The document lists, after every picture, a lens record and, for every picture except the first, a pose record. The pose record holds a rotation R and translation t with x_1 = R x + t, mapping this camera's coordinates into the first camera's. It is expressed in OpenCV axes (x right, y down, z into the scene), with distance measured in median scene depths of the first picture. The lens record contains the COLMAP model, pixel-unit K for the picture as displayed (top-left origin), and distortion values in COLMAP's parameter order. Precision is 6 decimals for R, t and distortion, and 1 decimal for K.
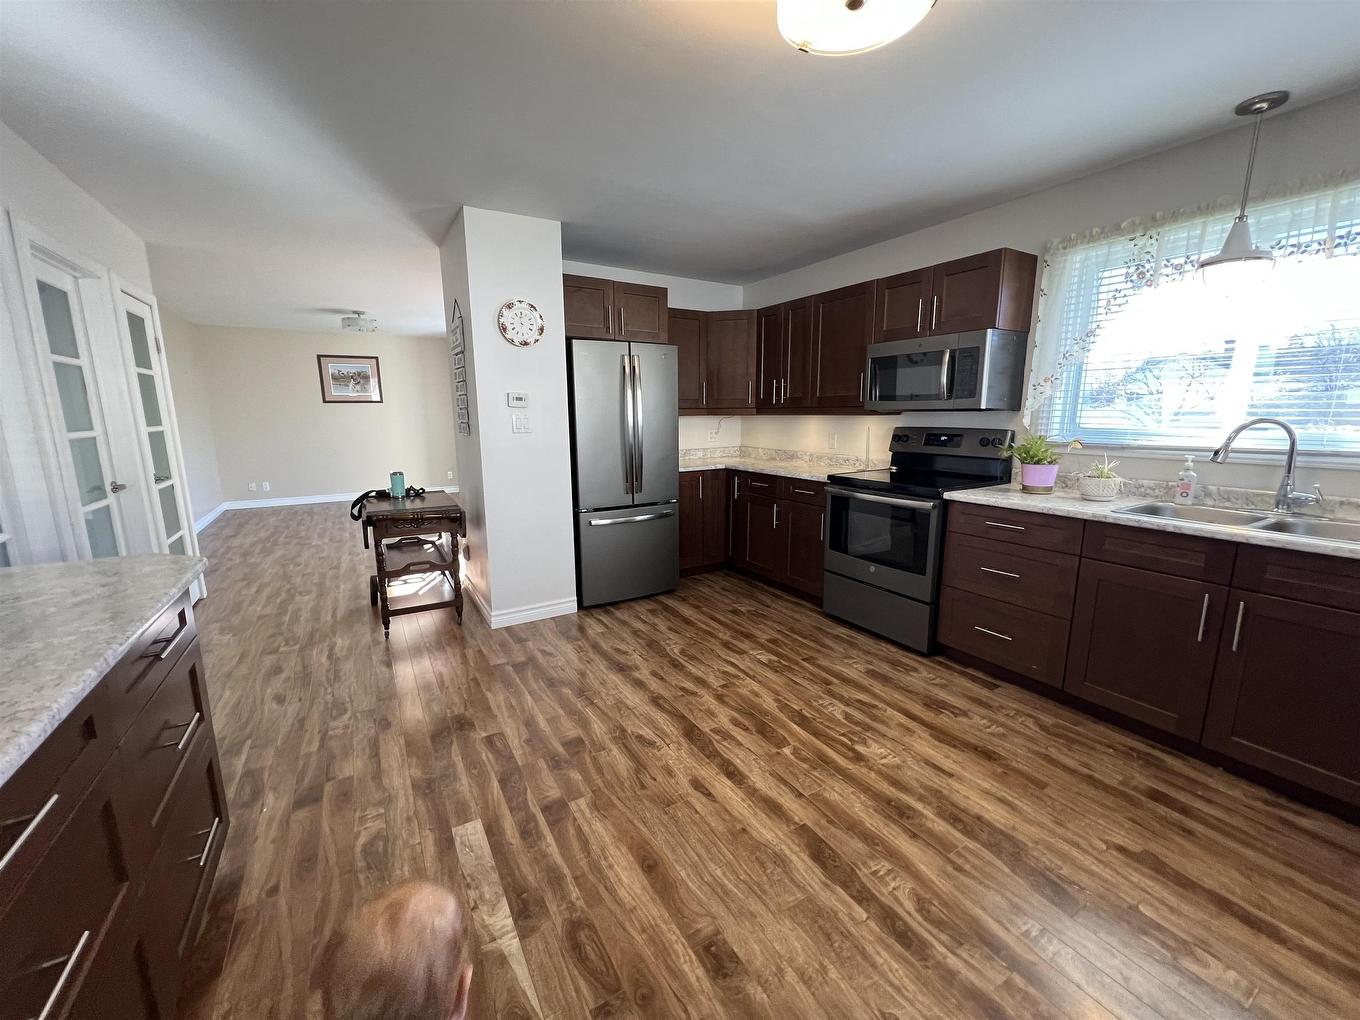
lens RADIAL K [[542.6, 0, 679.9], [0, 542.6, 510.2], [0, 0, 1]] dist [-0.002691, 0.000896]
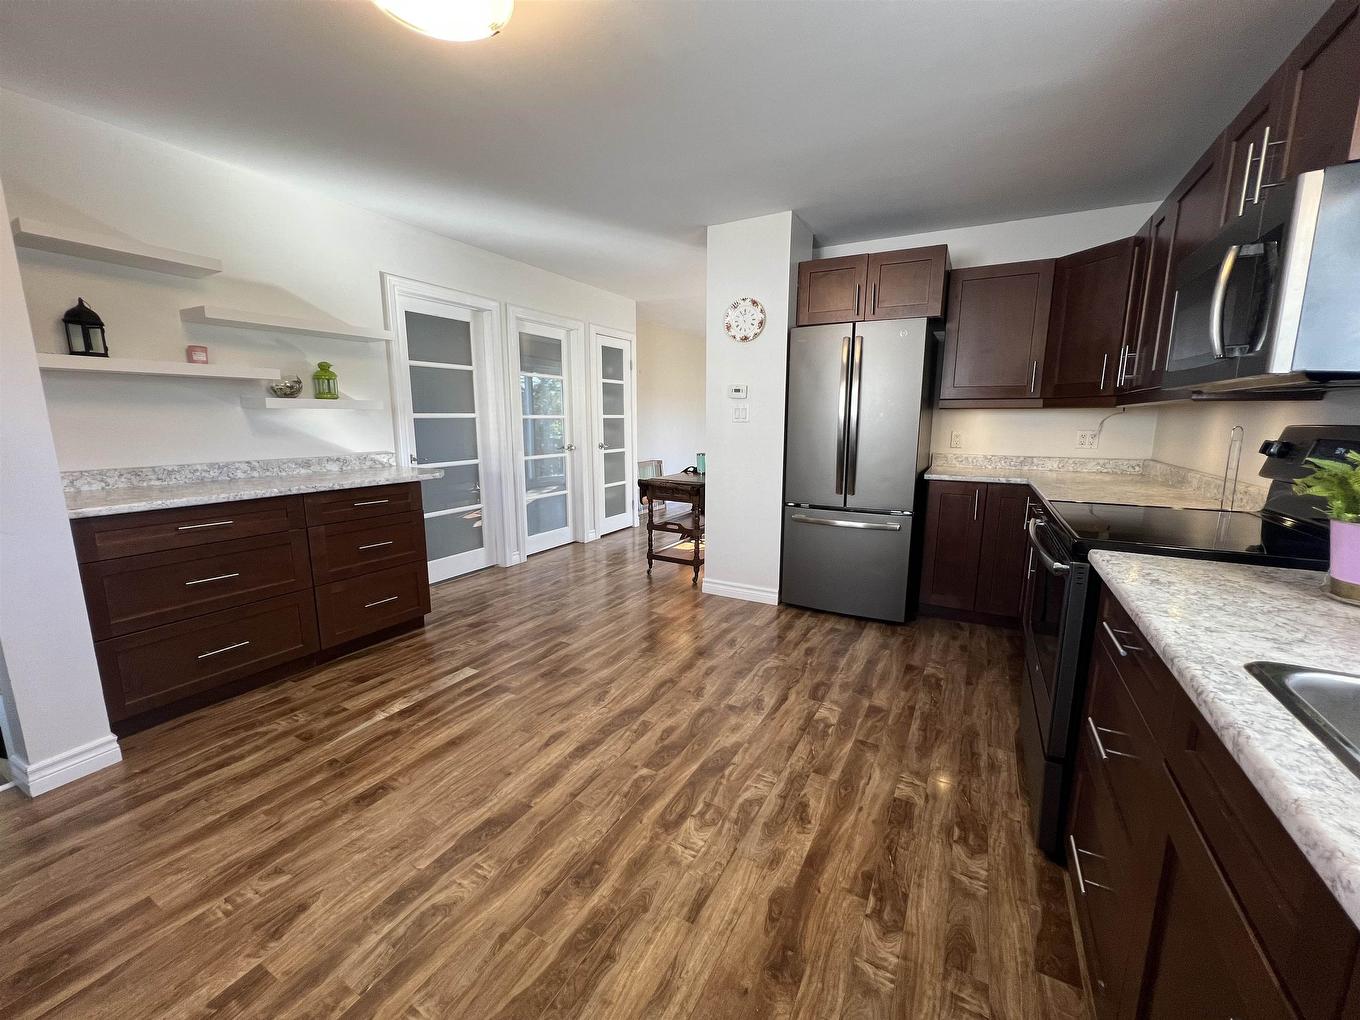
lens RADIAL K [[542.6, 0, 678.7], [0, 542.6, 511.6], [0, 0, 1]] dist [-0.002691, 0.000896]
pose [[0.501995, 0.155365, -0.850801, 0.812465], [-0.161338, 0.983287, 0.084365, -0.053309], [0.849689, 0.094916, 0.518671, 0.484292]]
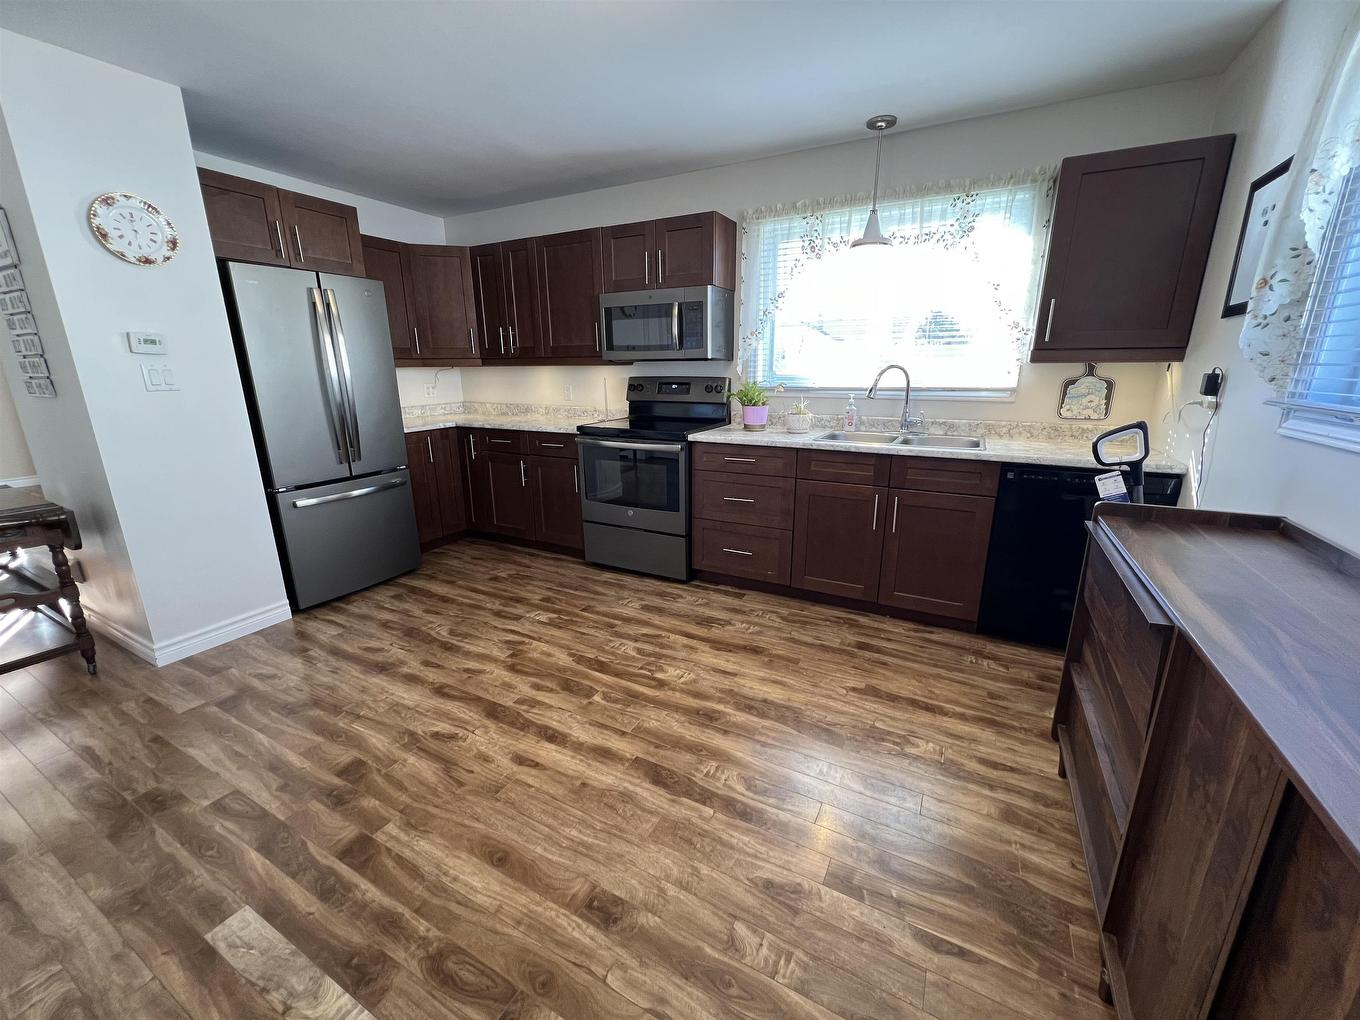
lens RADIAL K [[542.6, 0, 678.5], [0, 542.6, 510.6], [0, 0, 1]] dist [-0.002691, 0.000896]
pose [[0.858687, -0.133913, 0.494695, -0.113294], [0.094252, 0.990059, 0.104405, 0.003305], [-0.503759, -0.043025, 0.862772, 0.053655]]
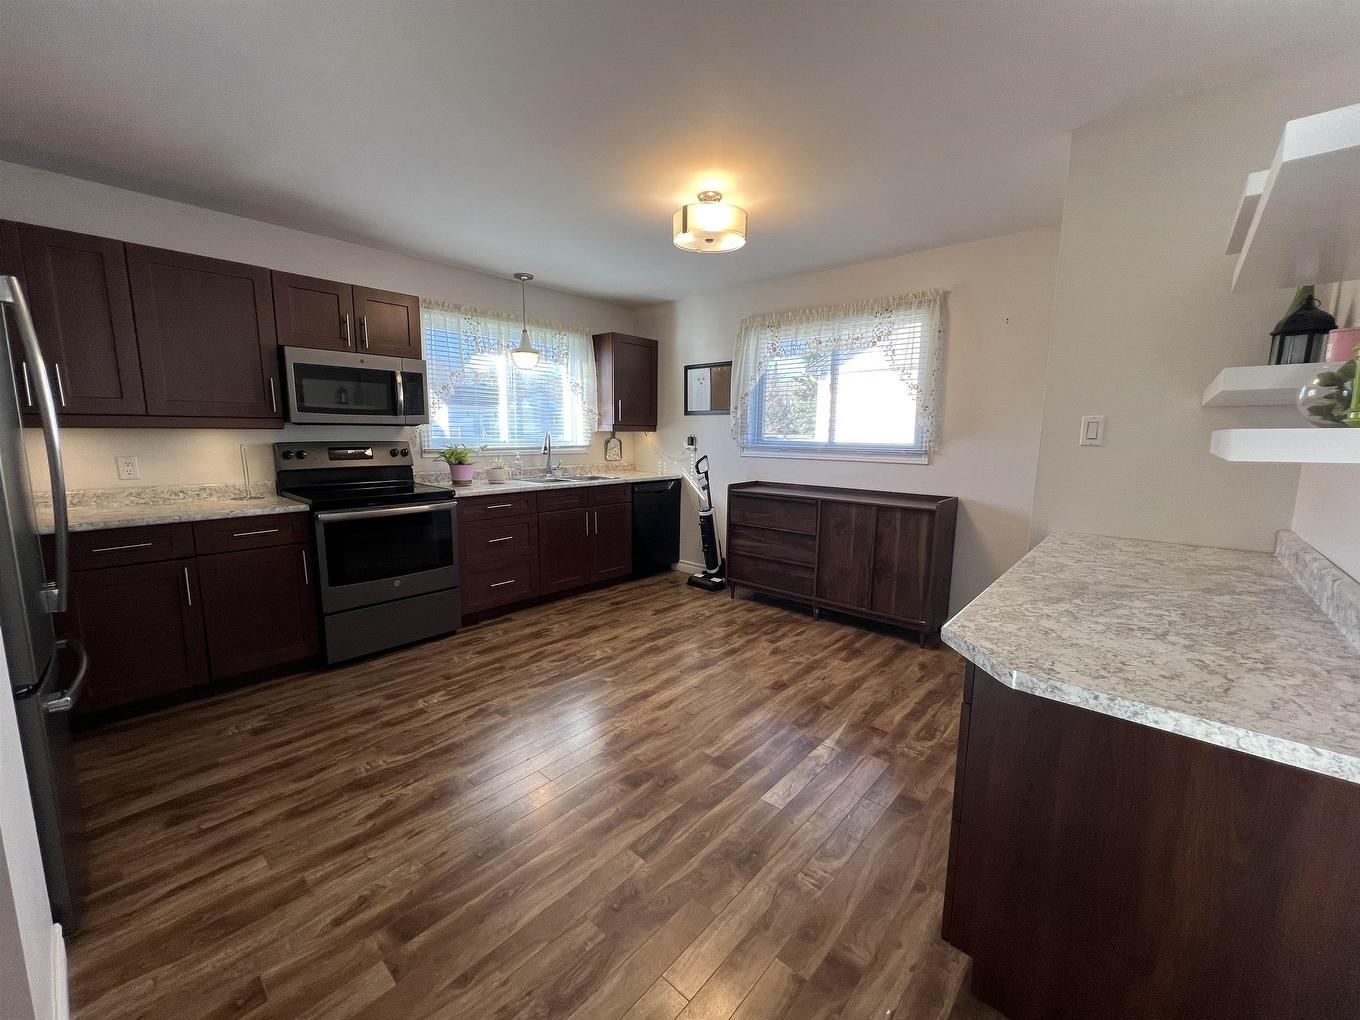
lens RADIAL K [[542.6, 0, 679.1], [0, 542.6, 508.5], [0, 0, 1]] dist [-0.002691, 0.000896]
pose [[-0.298233, -0.133320, 0.945136, -0.938684], [0.163408, 0.968447, 0.188170, -0.164964], [-0.940401, 0.210561, -0.267038, 0.977681]]
